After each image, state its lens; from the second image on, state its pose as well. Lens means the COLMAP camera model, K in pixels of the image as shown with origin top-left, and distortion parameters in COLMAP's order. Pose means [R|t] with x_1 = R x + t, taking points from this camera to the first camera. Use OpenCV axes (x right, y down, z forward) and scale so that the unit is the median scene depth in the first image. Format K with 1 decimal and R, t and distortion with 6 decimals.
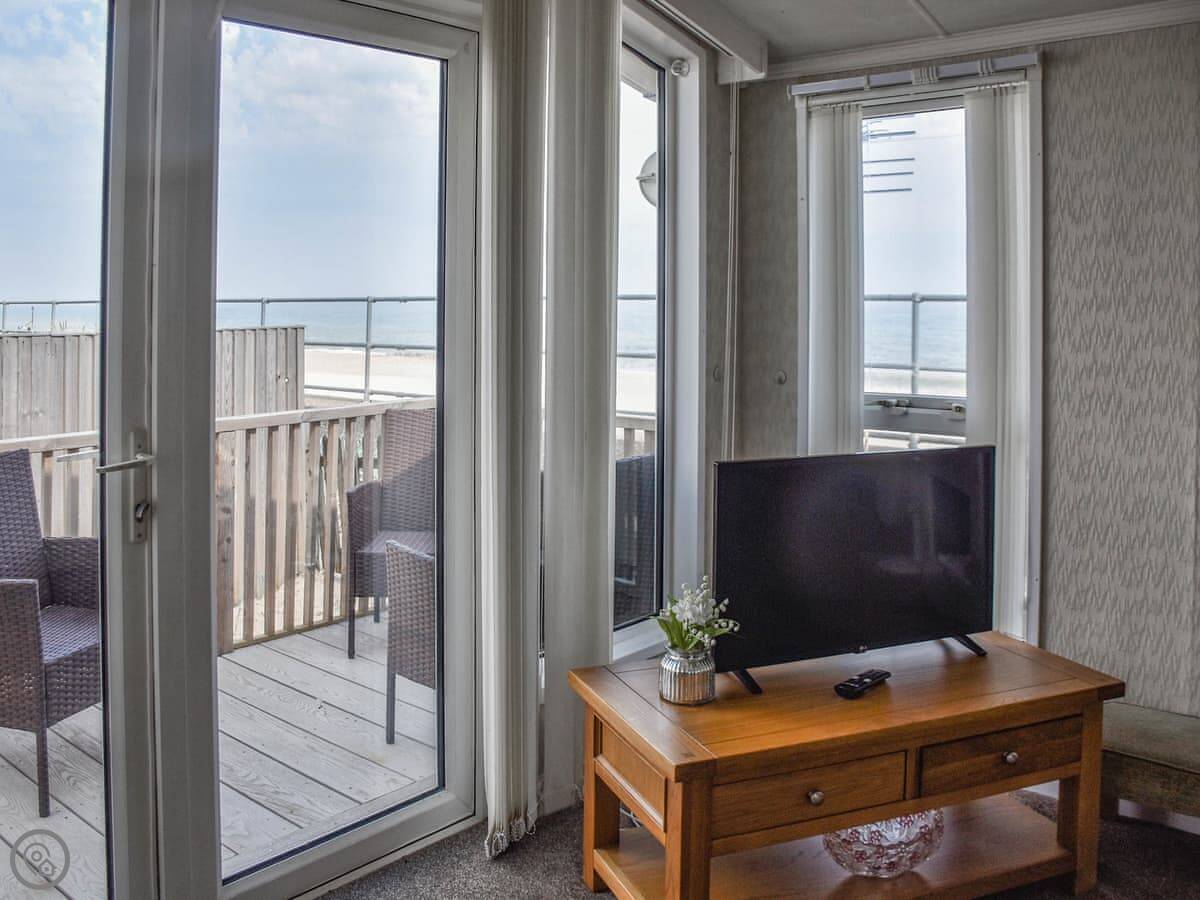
lens RADIAL K [[1078.1, 0, 600.0], [0, 1078.1, 450.0], [0, 0, 1]] dist [-0.100135, -0.004157]
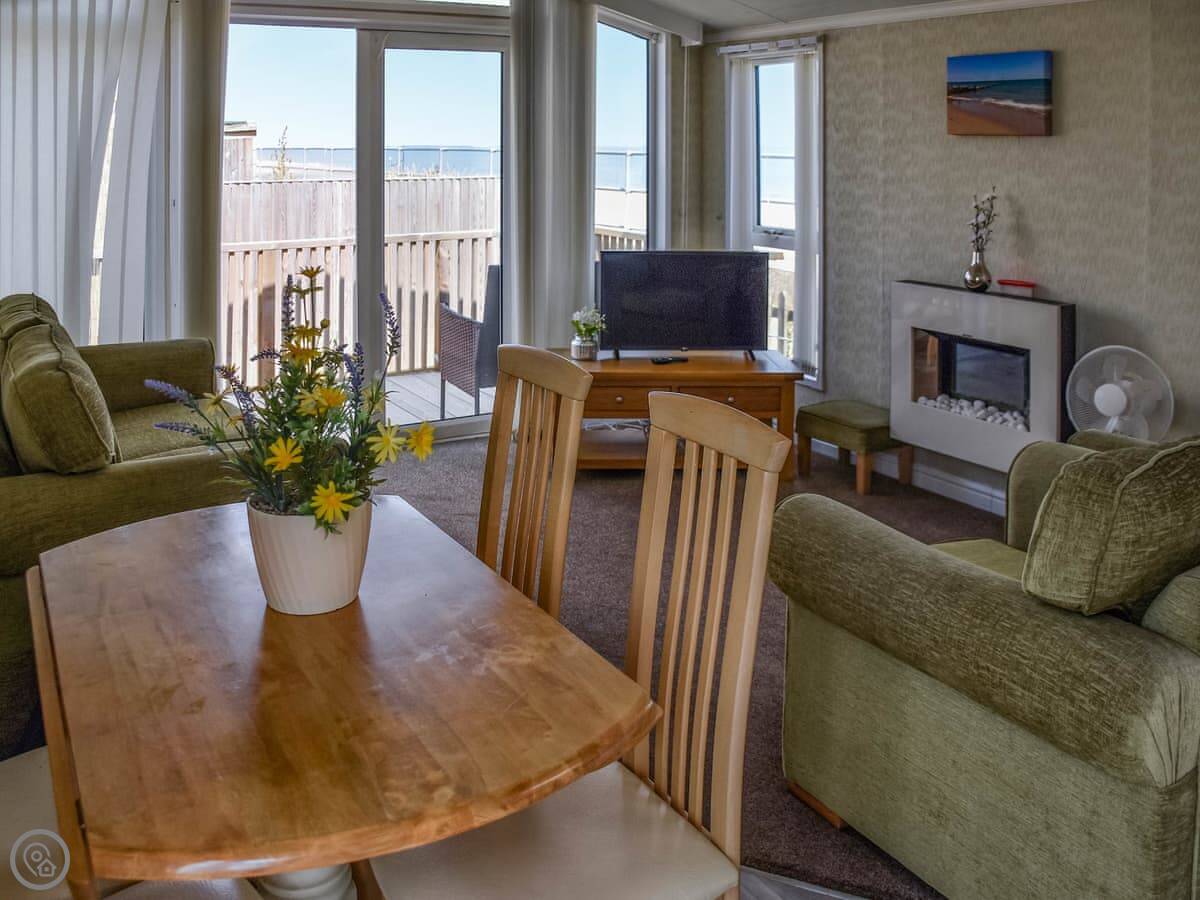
lens RADIAL K [[962.5, 0, 600.0], [0, 962.5, 450.0], [0, 0, 1]] dist [-0.126620, 0.000290]
pose [[0.956548, 0.097725, -0.274710, 0.488577], [-0.051466, 0.983956, 0.170826, 0.057580], [0.286996, -0.149265, 0.946231, -0.631608]]
